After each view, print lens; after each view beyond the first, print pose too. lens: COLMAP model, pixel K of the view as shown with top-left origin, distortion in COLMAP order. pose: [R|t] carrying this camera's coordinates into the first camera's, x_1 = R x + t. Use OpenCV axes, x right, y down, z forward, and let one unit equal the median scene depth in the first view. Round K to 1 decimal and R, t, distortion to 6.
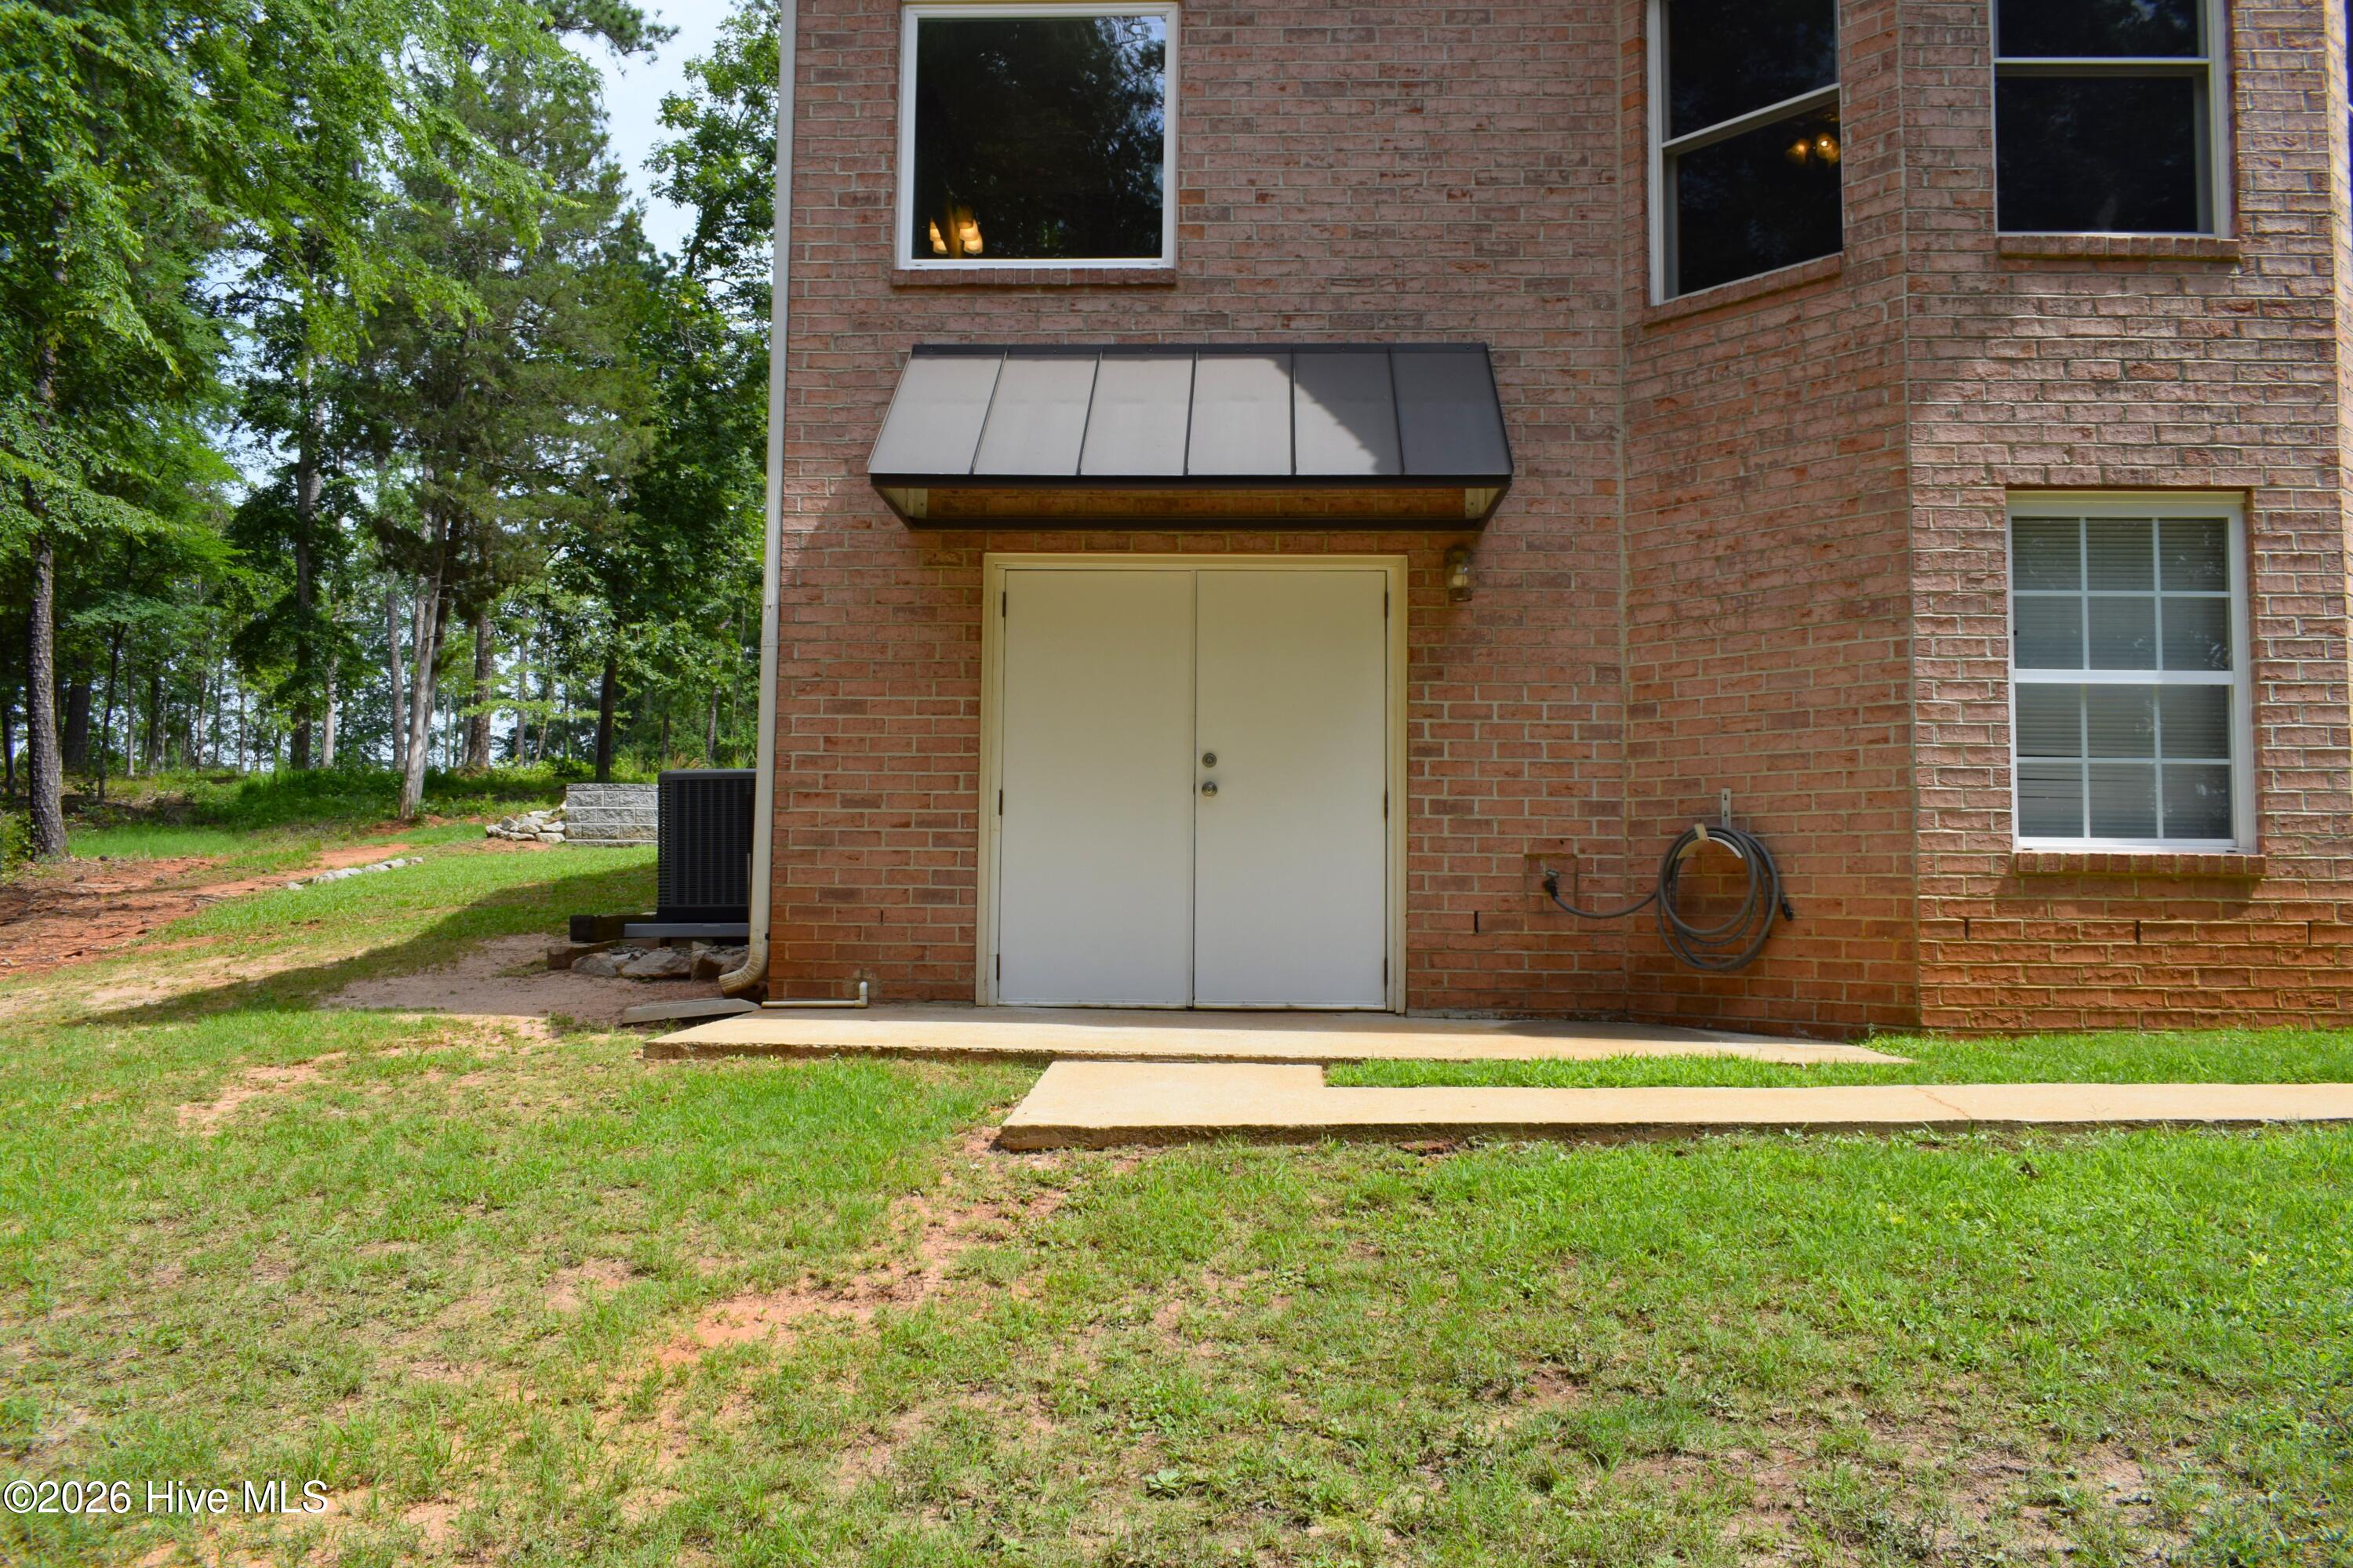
lens RADIAL K [[2014.4, 0, 1176.5], [0, 2014.4, 784.0], [0, 0, 1]] dist [-0.010487, 0.000036]
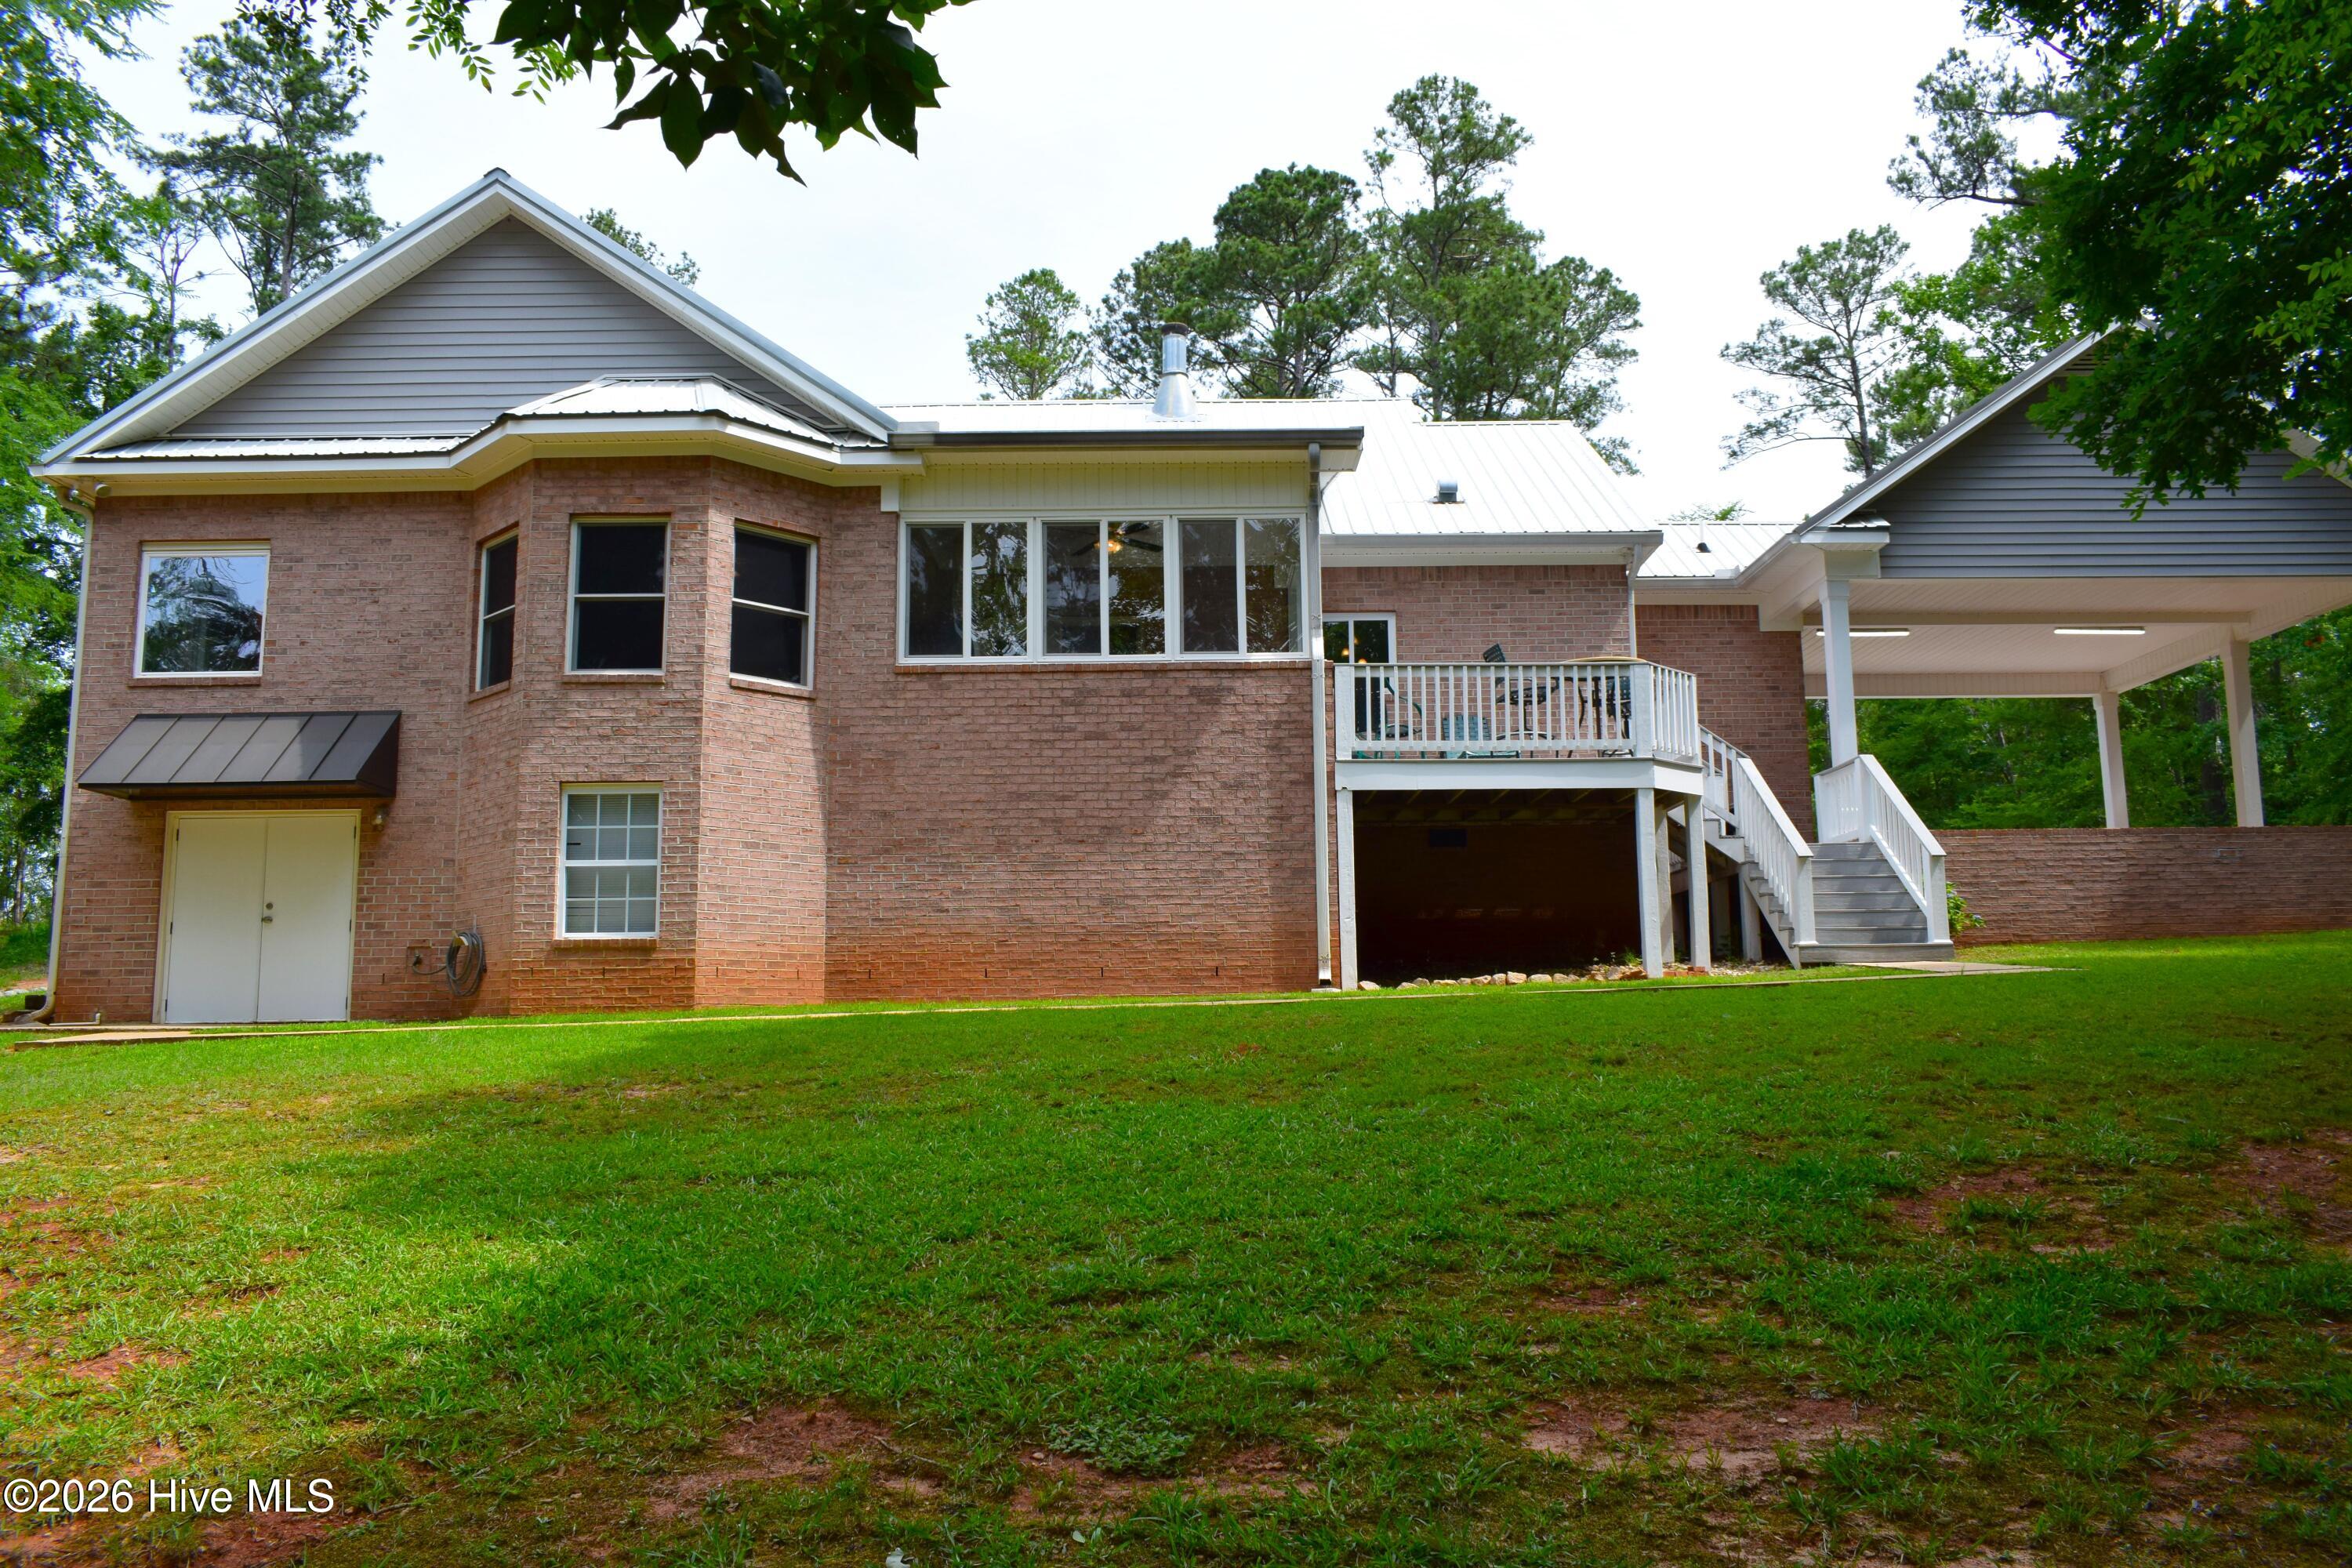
lens RADIAL K [[1879.4, 0, 1121.7], [0, 1879.4, 773.6], [0, 0, 1]] dist [-0.002714, -0.001216]
pose [[0.999097, -0.018255, 0.038369, 0.860951], [0.021108, 0.996937, -0.075309, 0.017417], [-0.036876, 0.076051, 0.996422, -1.050365]]
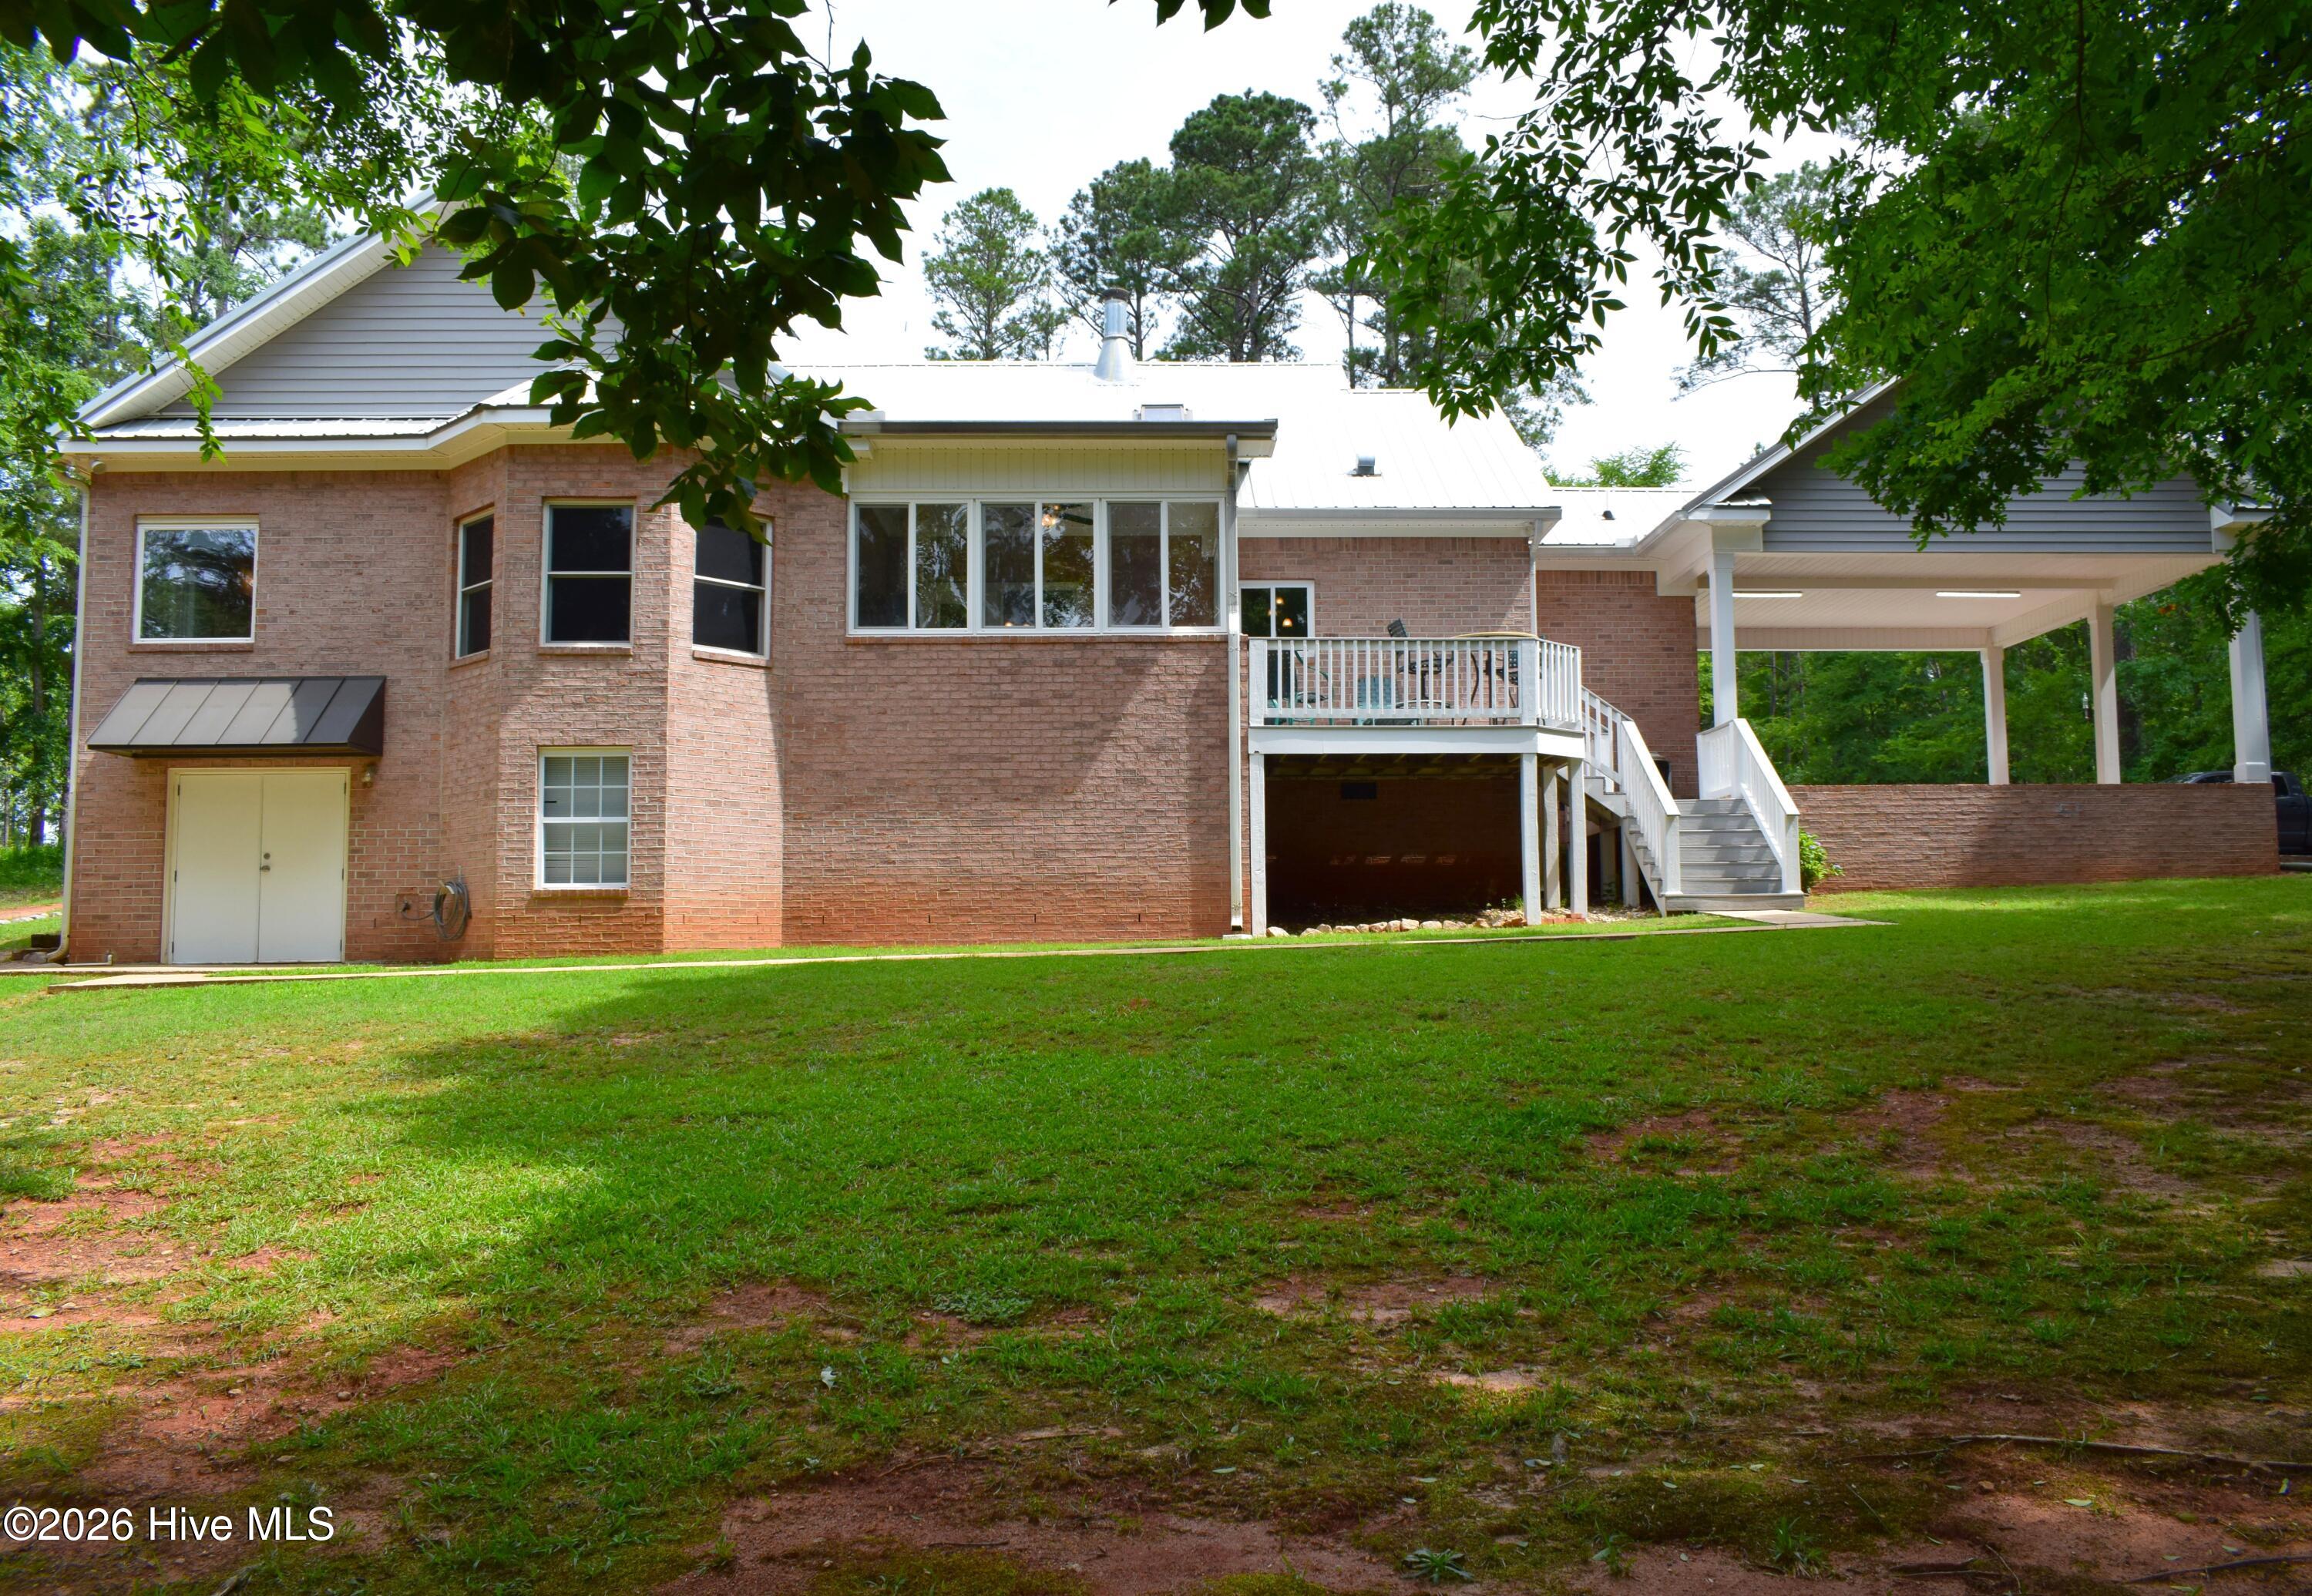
lens RADIAL K [[1891.2, 0, 1130.9], [0, 1891.2, 805.9], [0, 0, 1]] dist [0.005158, 0.000456]
pose [[0.997873, -0.017070, 0.062916, 0.887949], [0.017943, 0.999750, -0.013340, -0.023434], [-0.062673, 0.014440, 0.997930, -1.262127]]
